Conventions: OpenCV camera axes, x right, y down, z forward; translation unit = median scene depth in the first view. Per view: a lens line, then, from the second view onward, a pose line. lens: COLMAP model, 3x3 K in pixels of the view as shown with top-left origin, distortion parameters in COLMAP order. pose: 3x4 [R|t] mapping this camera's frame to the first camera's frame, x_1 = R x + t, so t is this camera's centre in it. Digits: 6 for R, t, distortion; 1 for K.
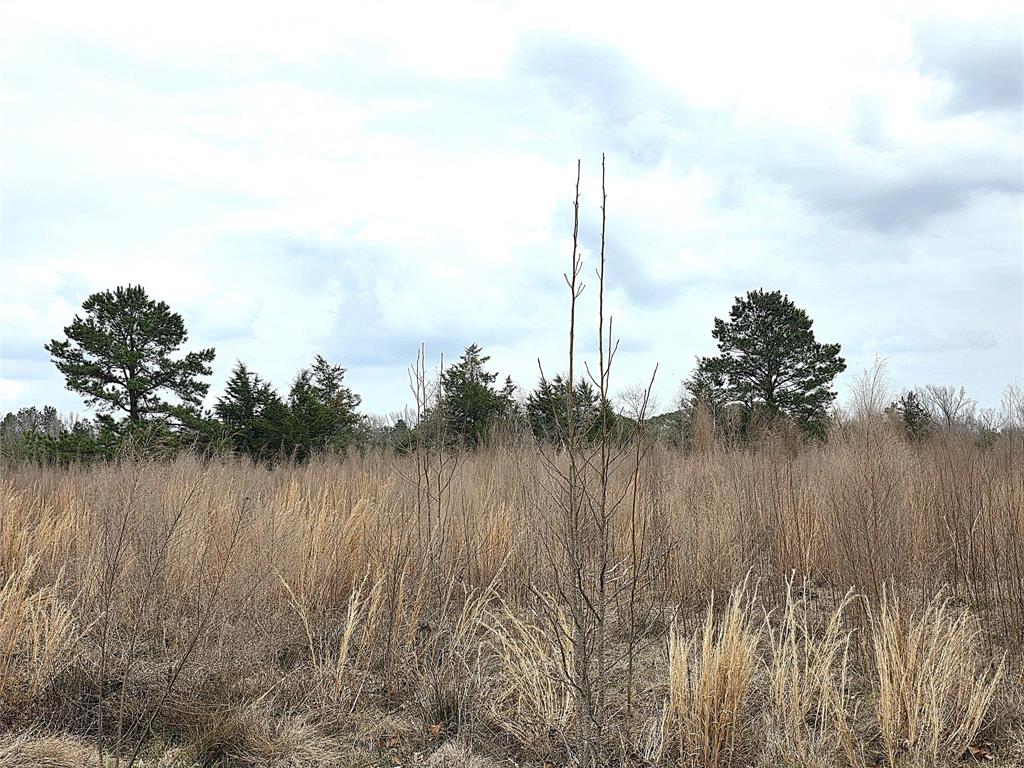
lens RADIAL K [[1199.9, 0, 512.0], [0, 1199.9, 384.0], [0, 0, 1]] dist [0.026425, -0.023676]
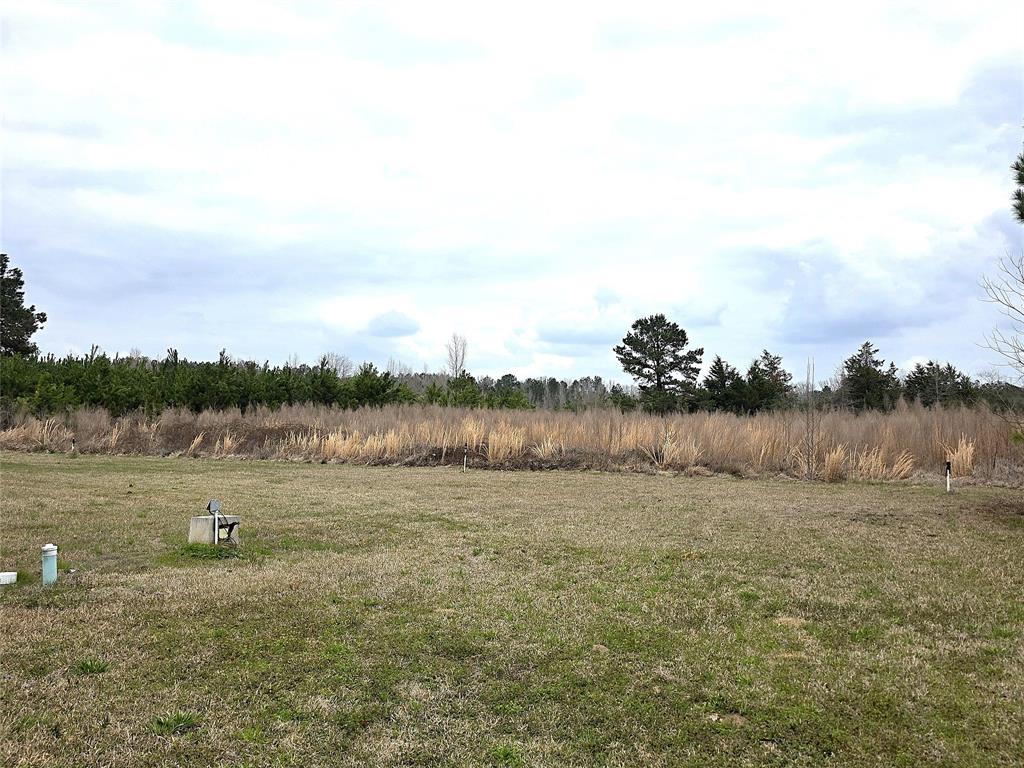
lens RADIAL K [[836.6, 0, 512.0], [0, 836.6, 384.0], [0, 0, 1]] dist [0.083515, -0.097843]
pose [[0.898341, 0.007577, -0.439234, 0.042145], [0.006303, 0.999526, 0.030135, -0.016319], [0.439254, -0.029840, 0.897867, -0.231743]]
